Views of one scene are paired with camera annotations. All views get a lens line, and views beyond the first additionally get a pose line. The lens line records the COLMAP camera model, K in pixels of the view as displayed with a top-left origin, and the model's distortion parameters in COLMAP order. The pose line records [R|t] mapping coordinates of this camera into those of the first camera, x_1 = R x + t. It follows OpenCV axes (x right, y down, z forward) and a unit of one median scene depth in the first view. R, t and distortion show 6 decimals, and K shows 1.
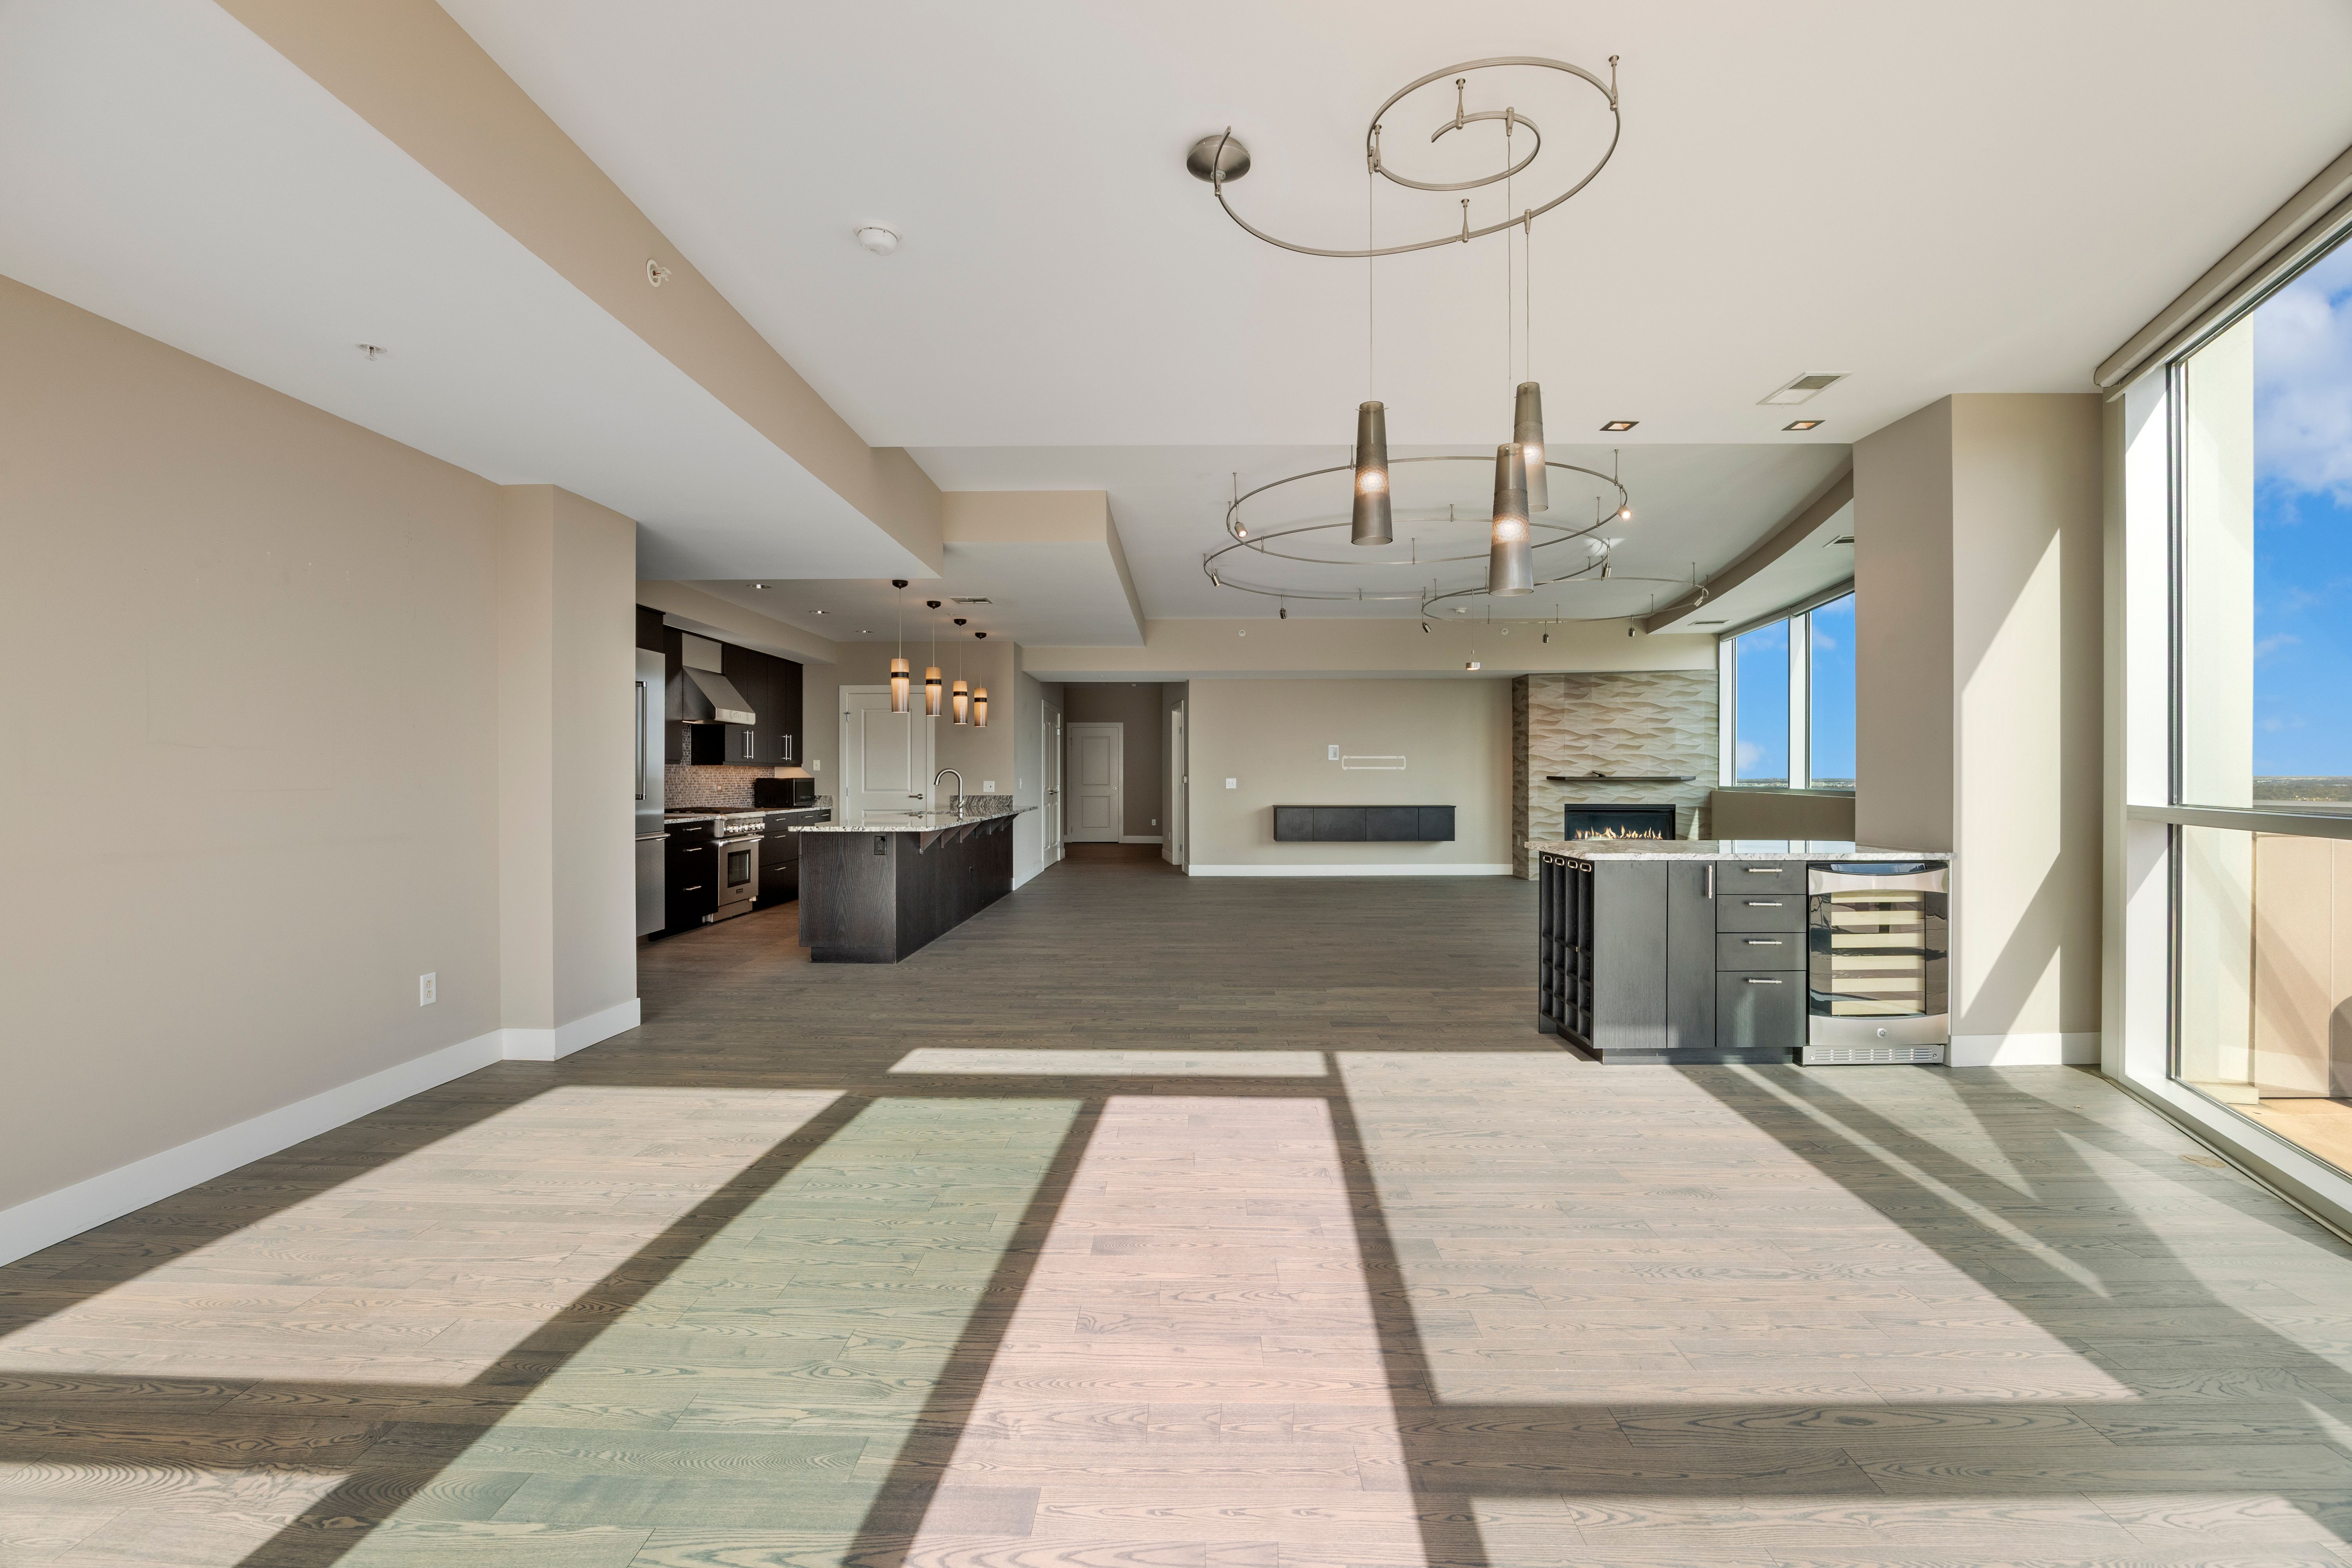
lens RADIAL K [[1007.2, 0, 1176.0], [0, 1007.2, 784.0], [0, 0, 1]] dist [-0.020090, -0.000044]
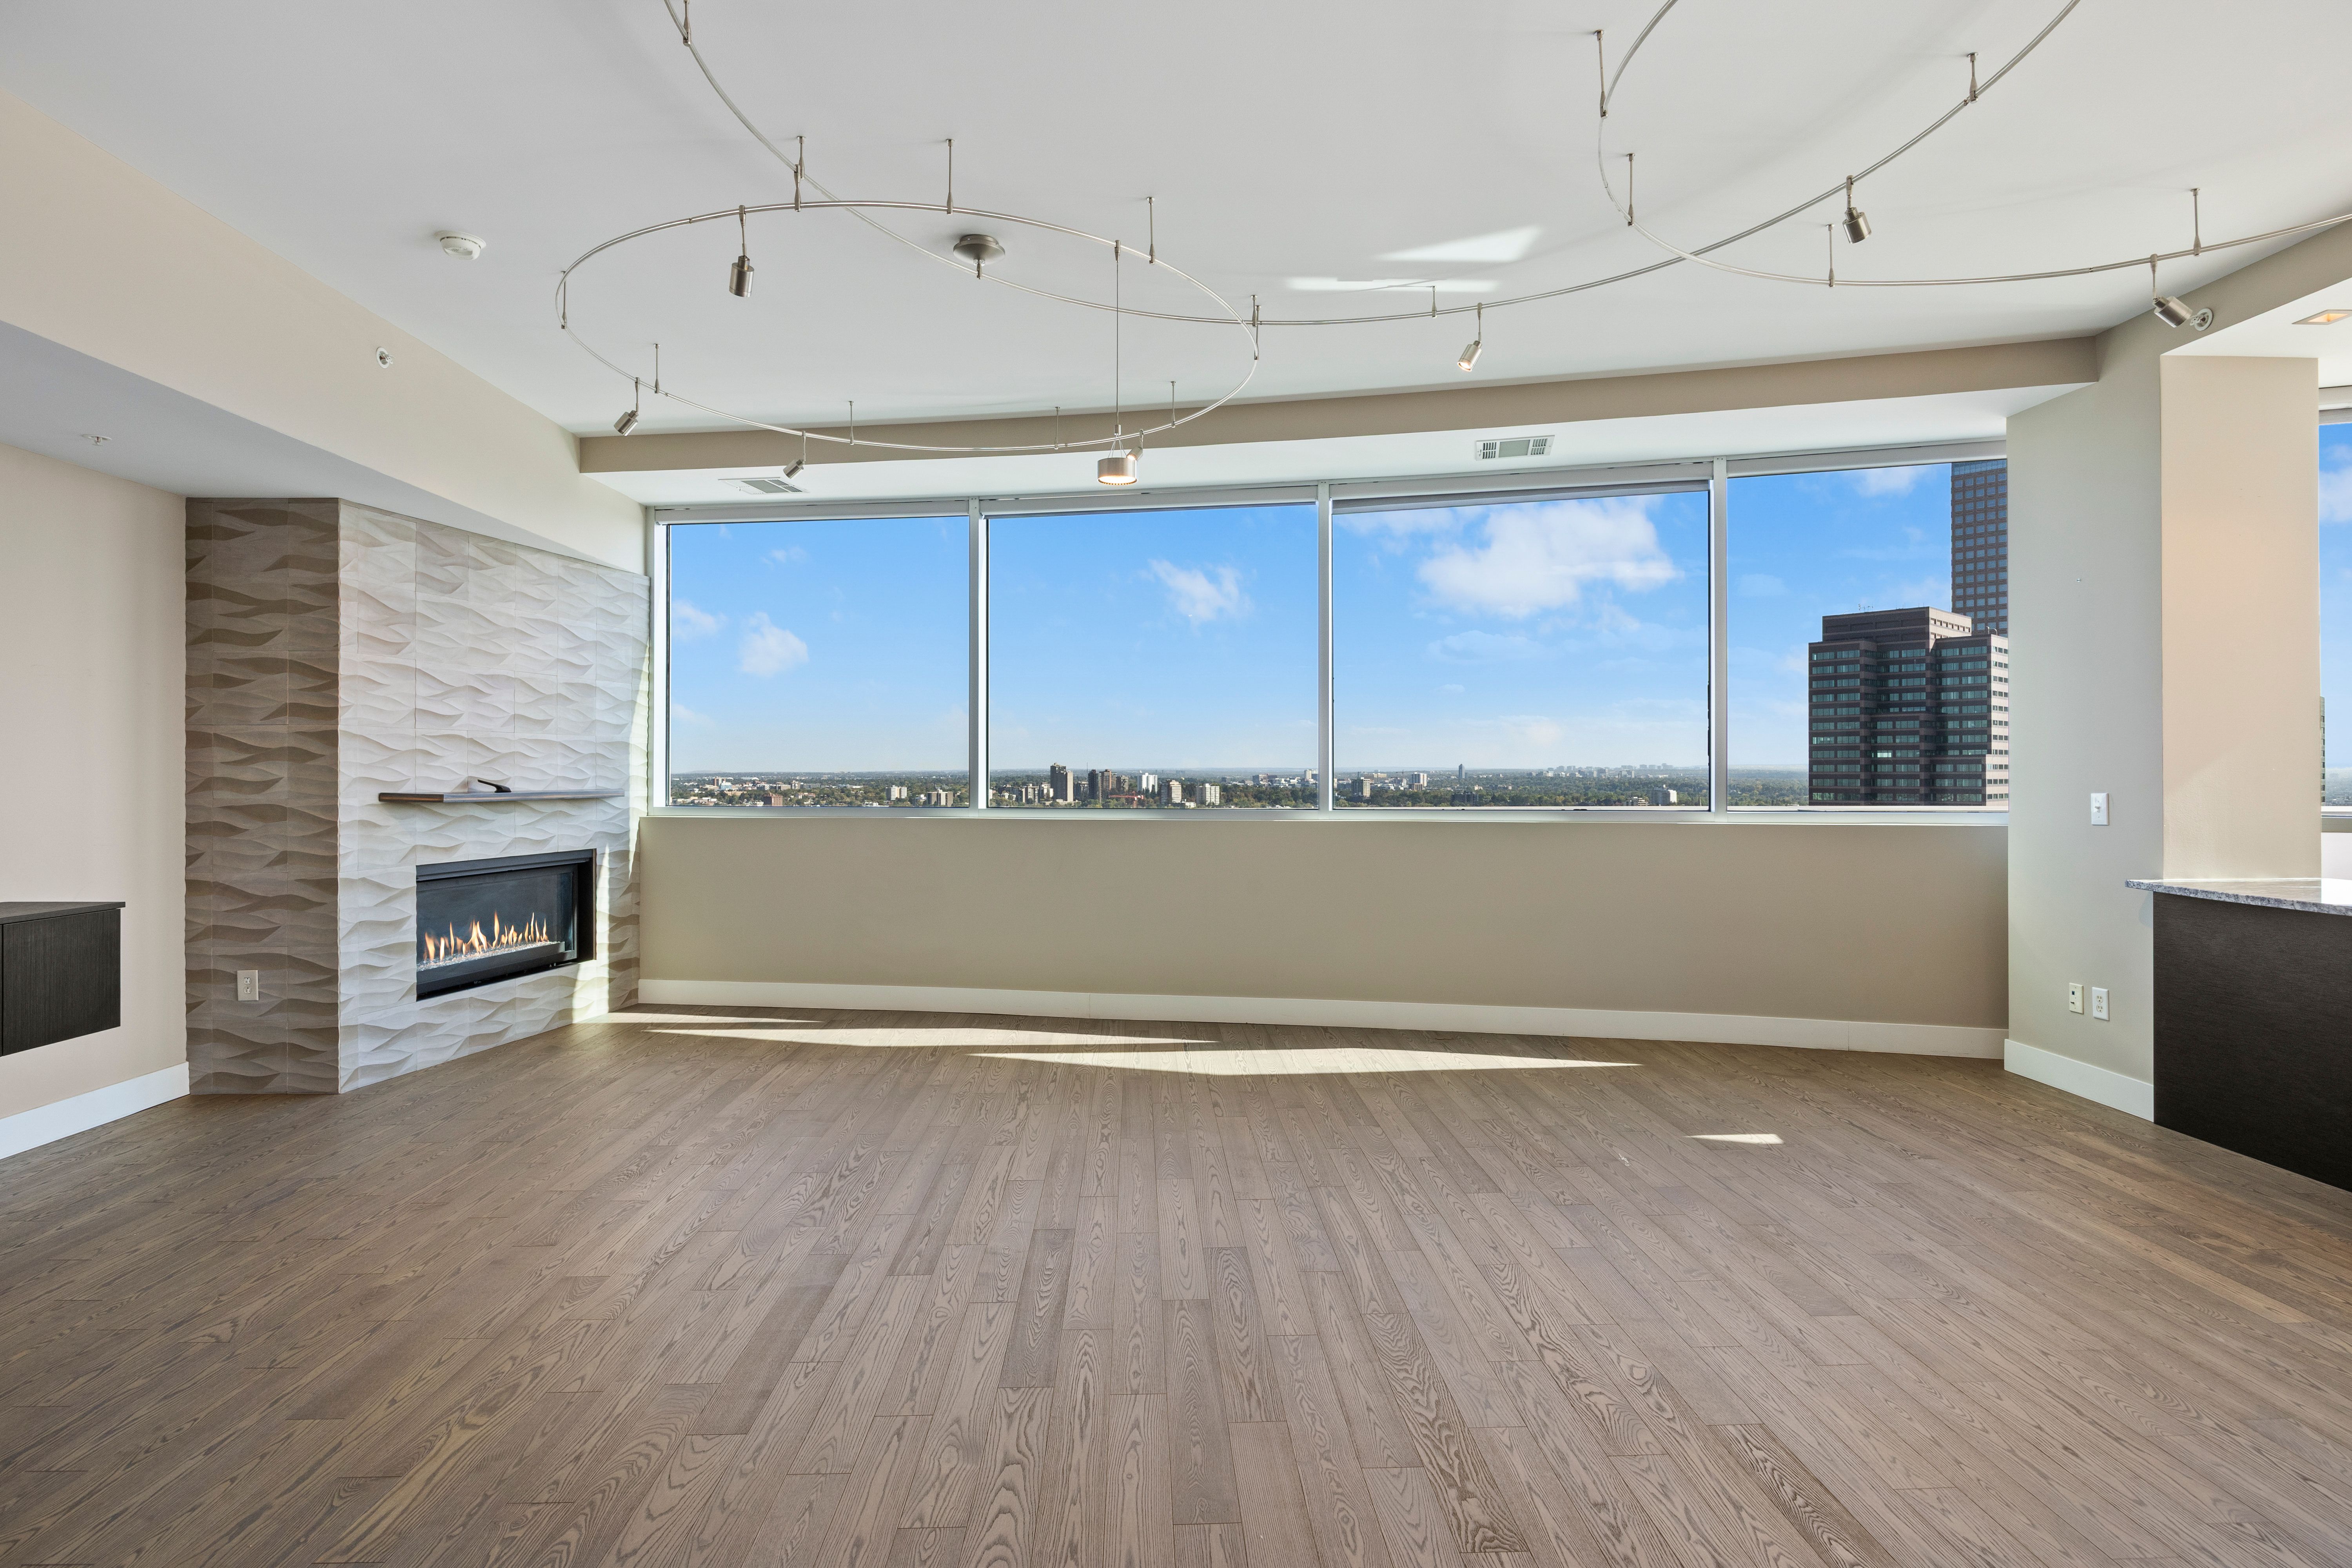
lens RADIAL K [[1209.4, 0, 1174.1], [0, 1209.4, 771.0], [0, 0, 1]] dist [-0.005884, -0.000619]
pose [[-0.056890, 0.002489, 0.998377, -0.082541], [0.009595, 0.999952, -0.001946, -0.012146], [-0.998334, 0.009469, -0.056911, 0.754225]]
